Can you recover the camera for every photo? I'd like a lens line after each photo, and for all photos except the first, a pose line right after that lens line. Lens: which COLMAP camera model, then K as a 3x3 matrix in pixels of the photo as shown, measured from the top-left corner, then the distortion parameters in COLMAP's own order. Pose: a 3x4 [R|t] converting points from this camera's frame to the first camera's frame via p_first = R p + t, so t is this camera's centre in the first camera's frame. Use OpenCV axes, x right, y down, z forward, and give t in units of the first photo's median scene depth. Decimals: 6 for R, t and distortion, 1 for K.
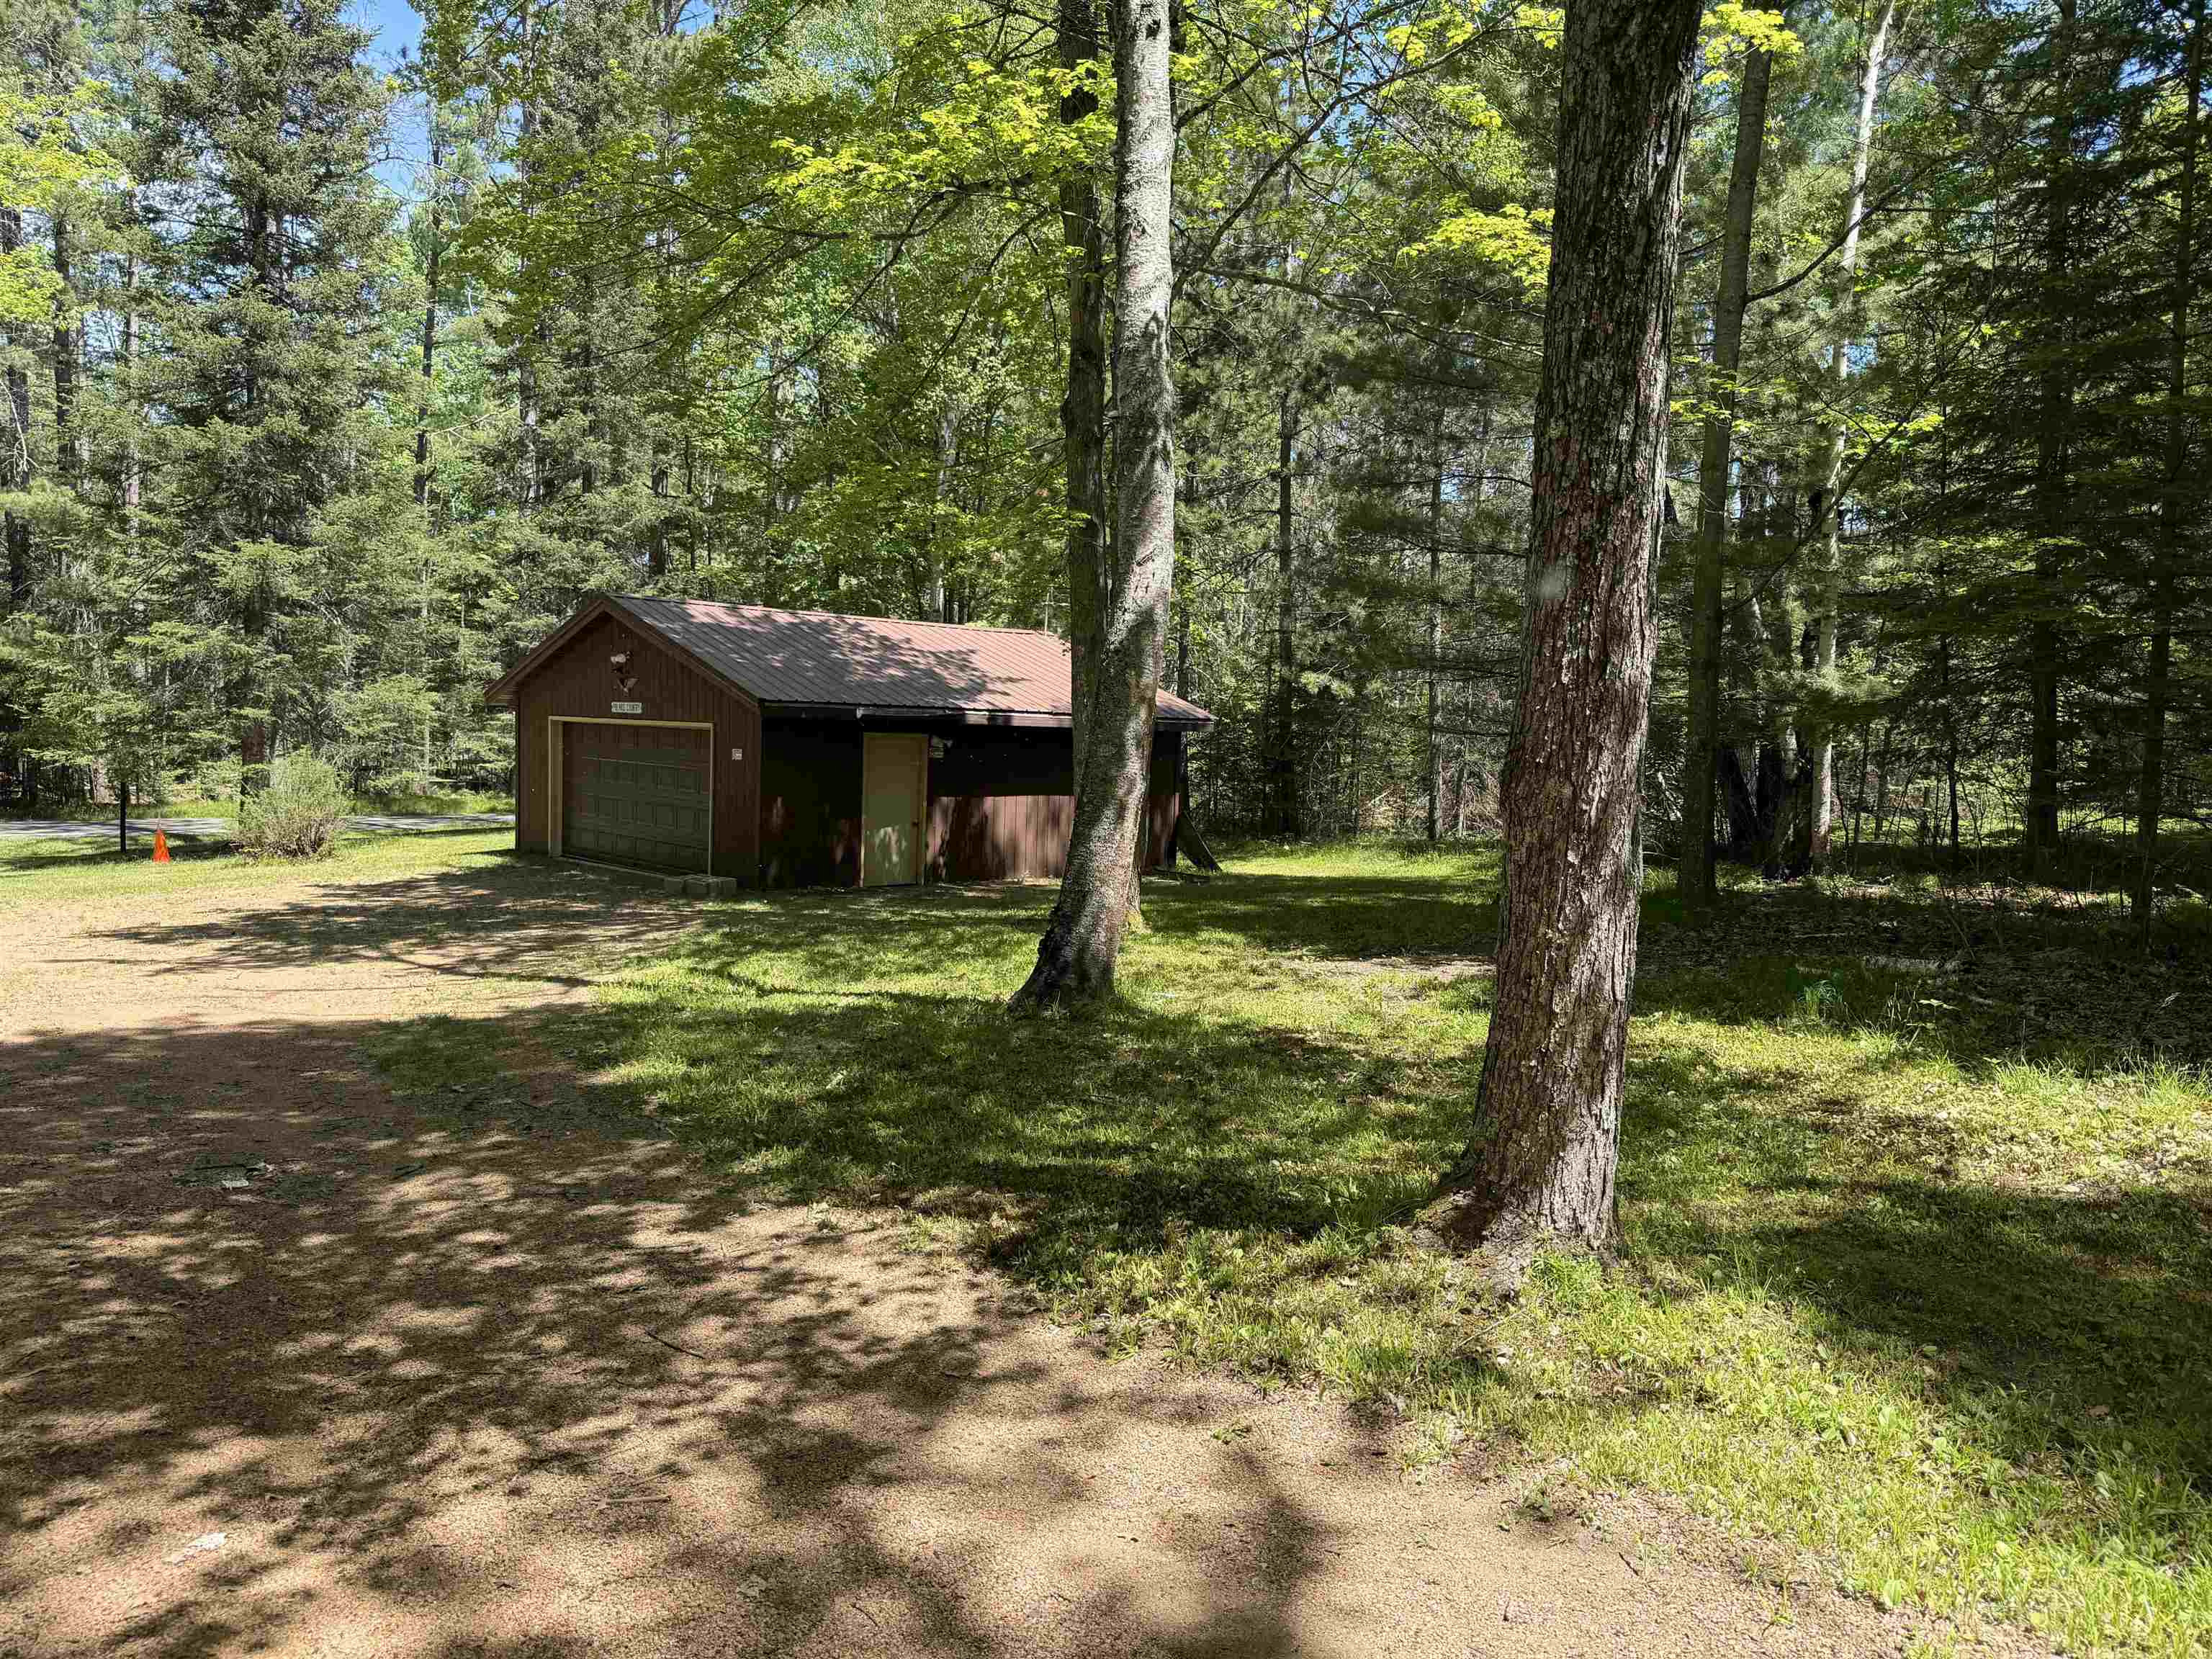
lens RADIAL K [[1543.7, 0, 1106.0], [0, 1543.7, 829.5], [0, 0, 1]] dist [0.000319, -0.022936]
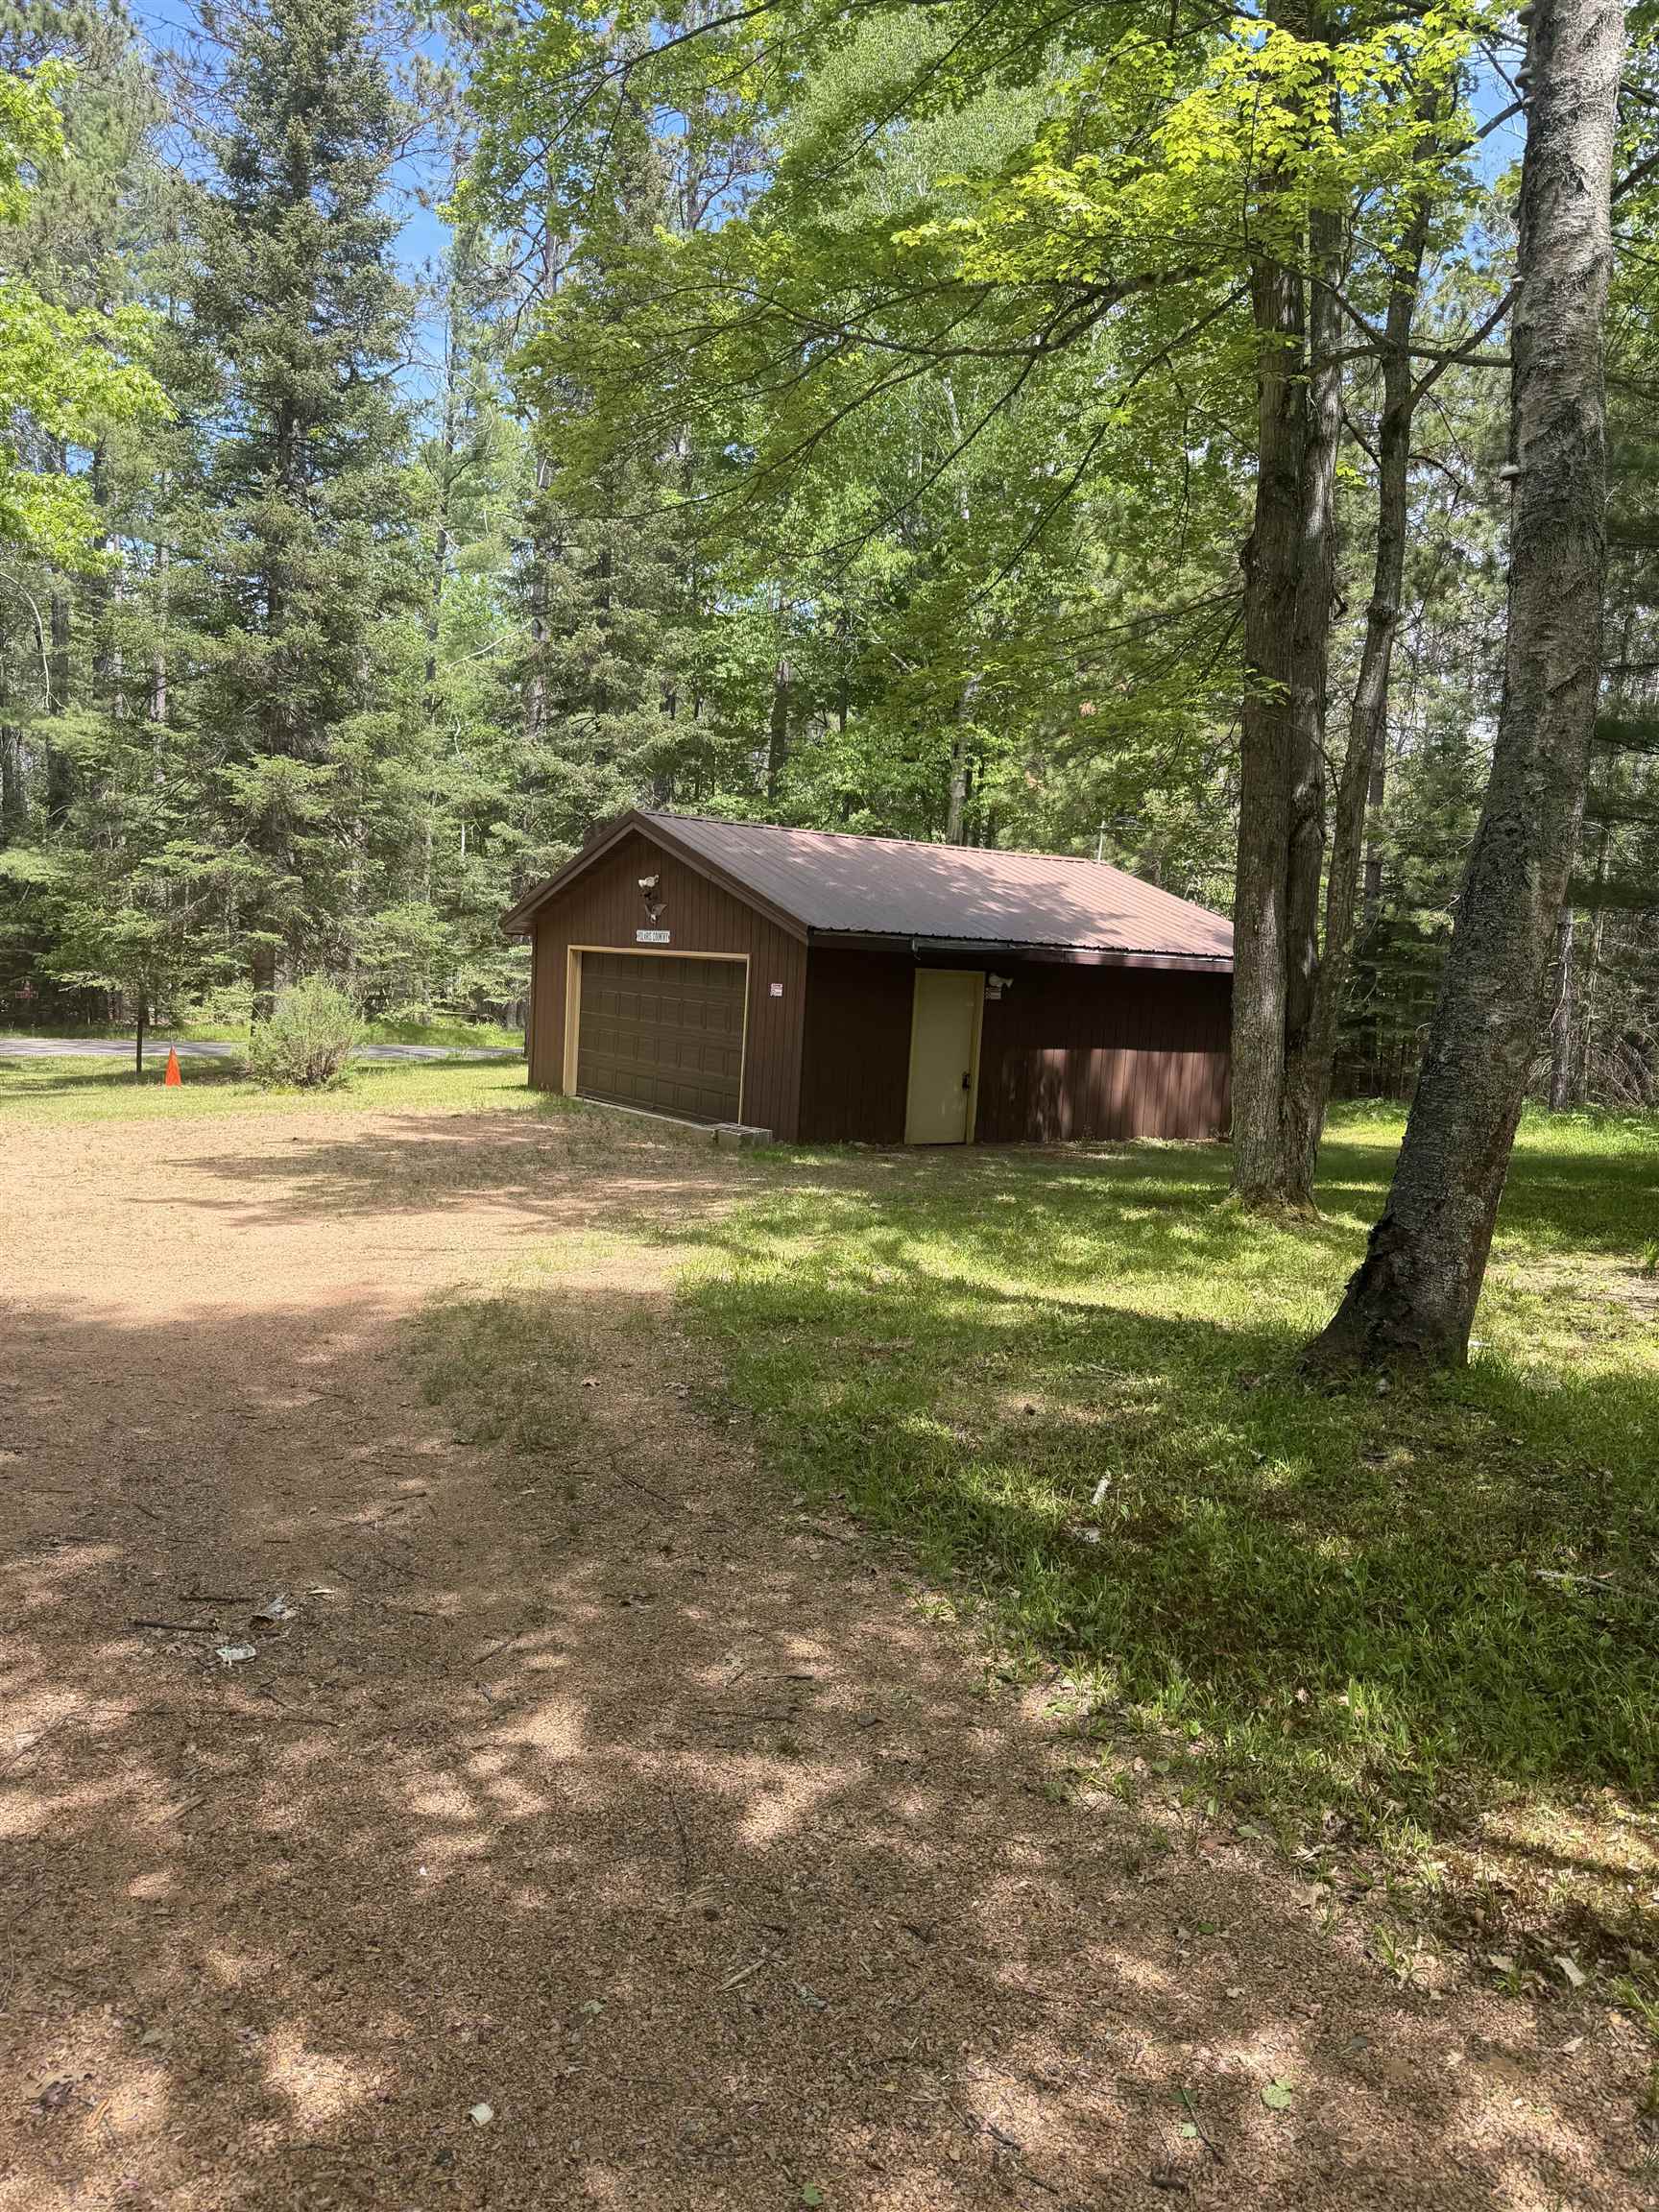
lens RADIAL K [[1543.7, 0, 832.7], [0, 1543.7, 1115.6], [0, 0, 1]] dist [0.000319, -0.022936]
pose [[0.989340, 0.036551, -0.140960, -0.064379], [-0.034469, 0.999258, 0.017187, 0.006874], [0.141484, -0.012146, 0.989866, 0.096847]]
